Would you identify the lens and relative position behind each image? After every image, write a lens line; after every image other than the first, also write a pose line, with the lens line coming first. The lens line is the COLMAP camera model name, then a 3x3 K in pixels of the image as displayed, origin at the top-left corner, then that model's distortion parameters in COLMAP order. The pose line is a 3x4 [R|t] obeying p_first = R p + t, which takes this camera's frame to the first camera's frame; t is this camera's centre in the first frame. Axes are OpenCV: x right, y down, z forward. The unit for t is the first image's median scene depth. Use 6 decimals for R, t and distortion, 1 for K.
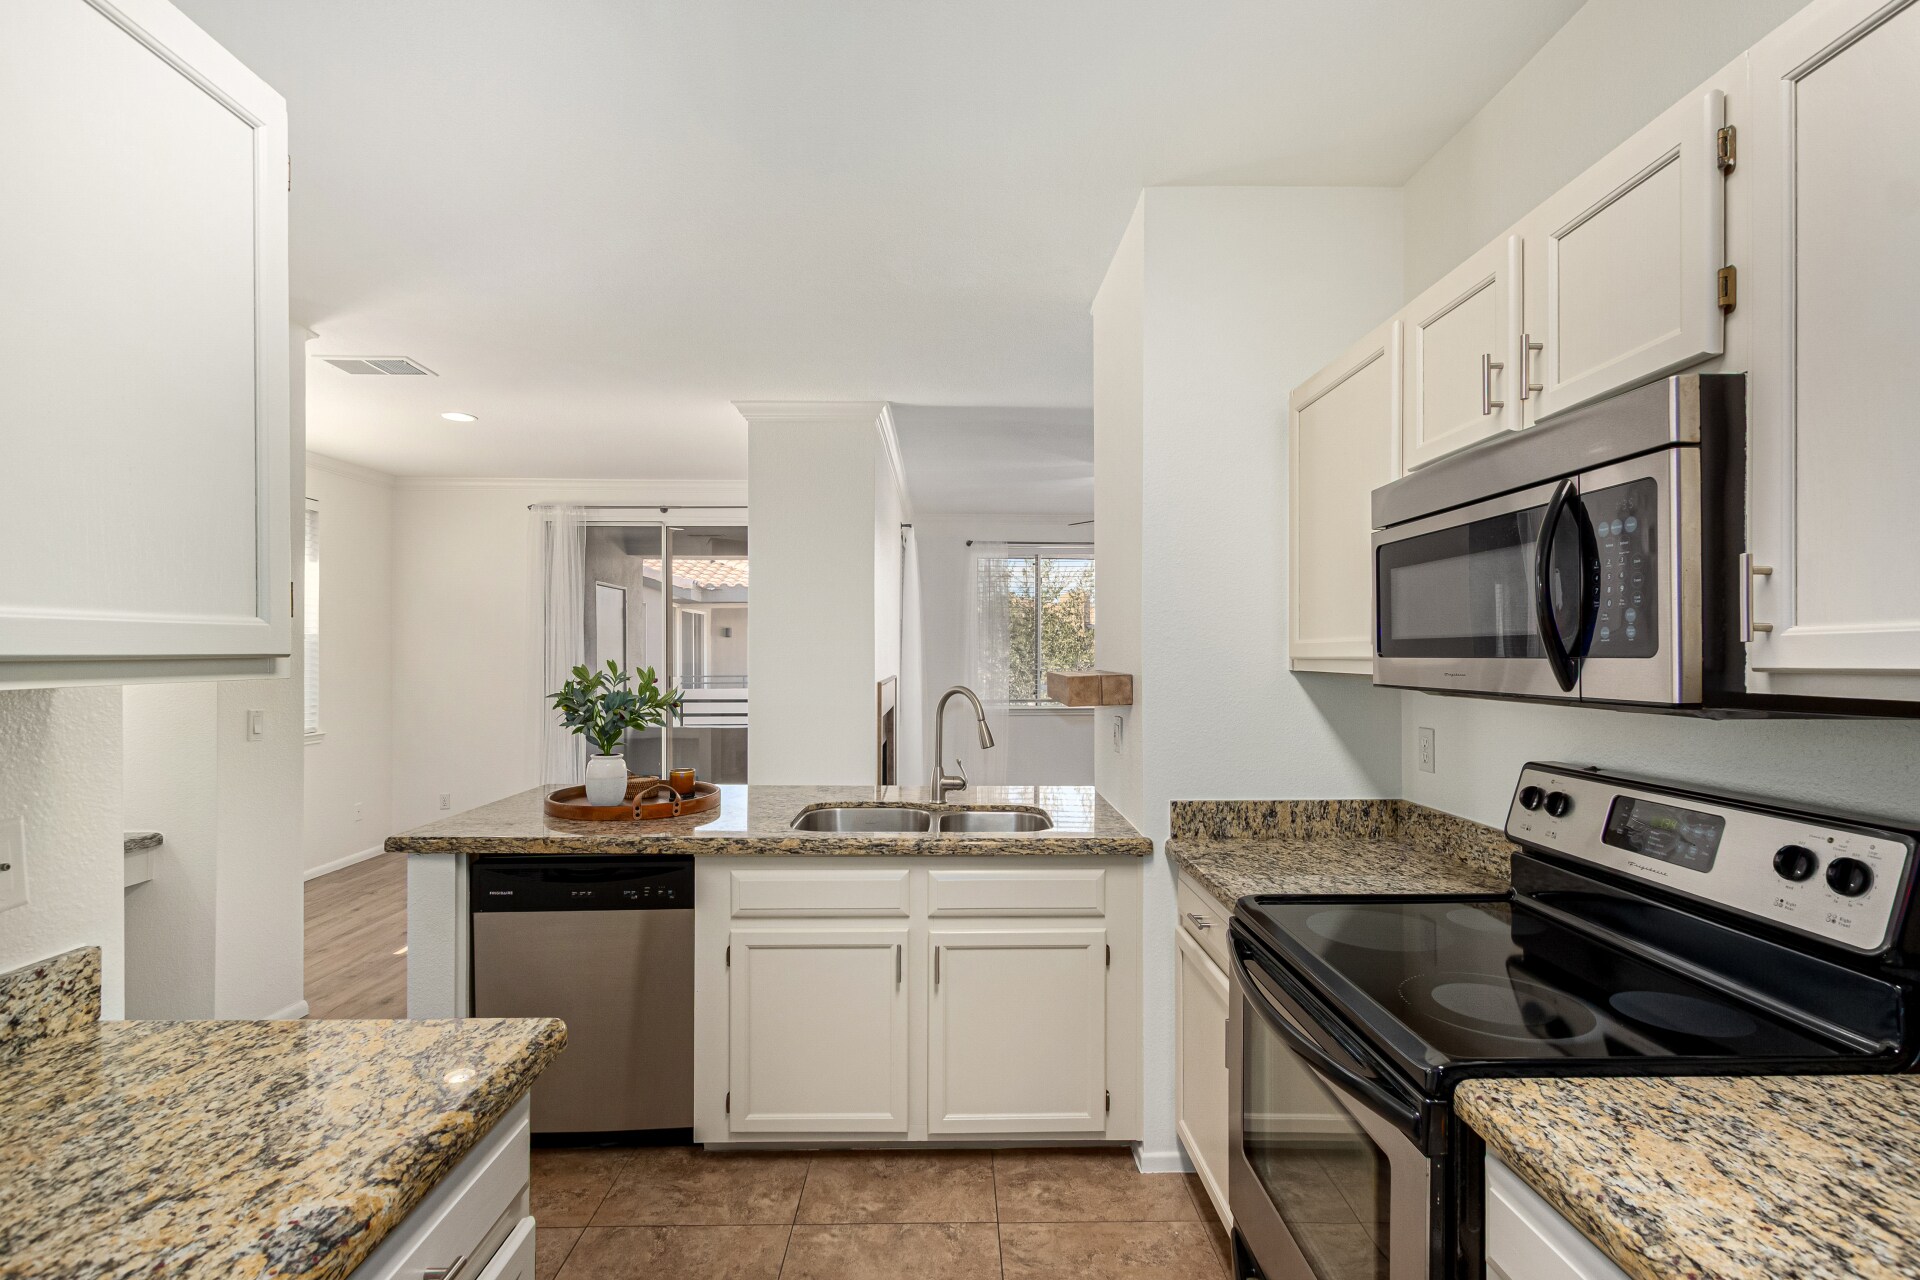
lens RADIAL K [[883.2, 0, 954.4], [0, 883.2, 651.7], [0, 0, 1]] dist [0.005717, -0.001409]
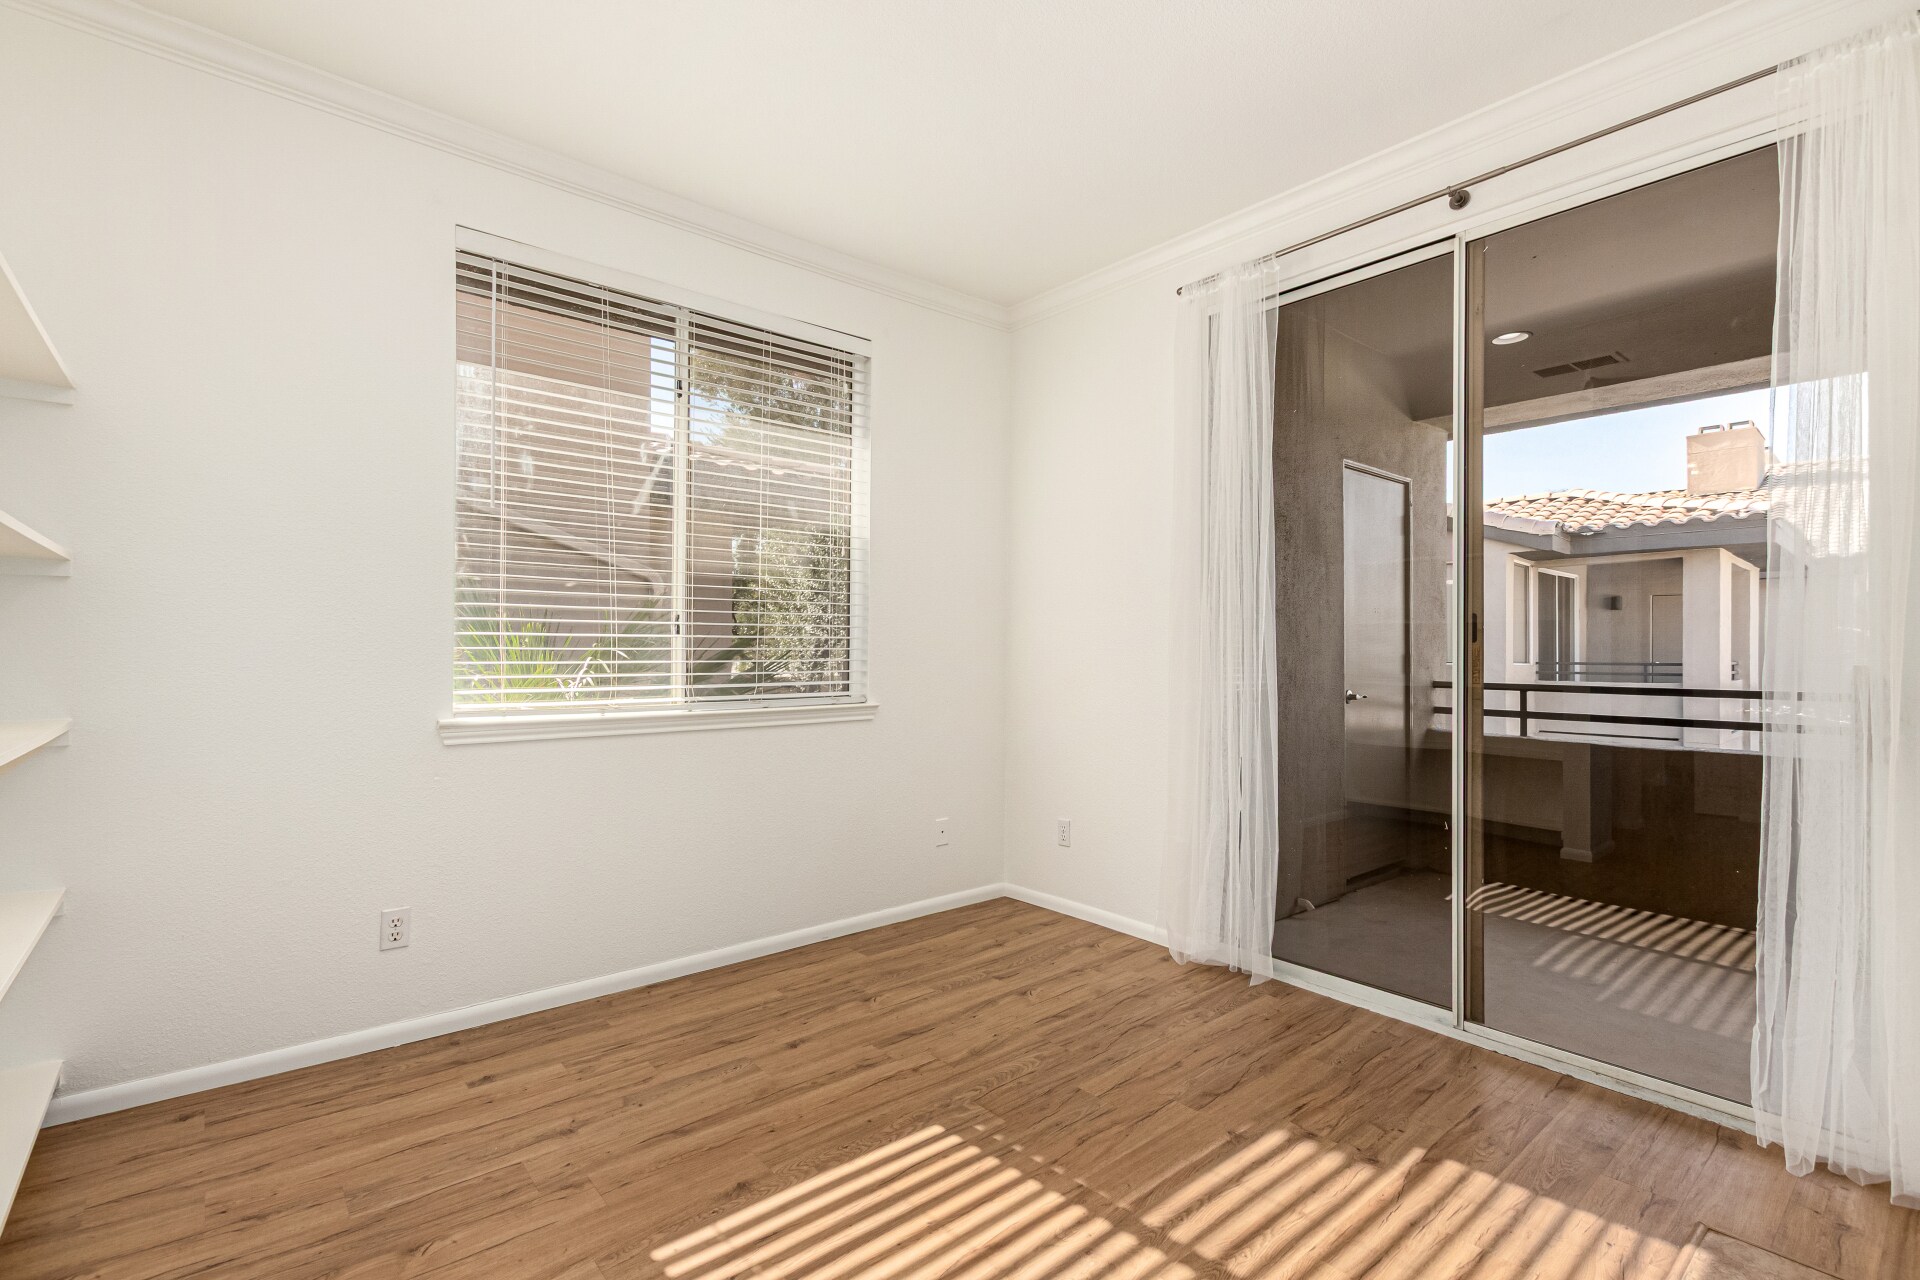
lens RADIAL K [[883.2, 0, 963.6], [0, 883.2, 651.2], [0, 0, 1]] dist [0.005717, -0.001409]
pose [[0.636856, 0.004558, -0.770969, -0.155958], [-0.000355, 0.999984, 0.005619, 0.041592], [0.770983, -0.003305, 0.636847, 0.552688]]
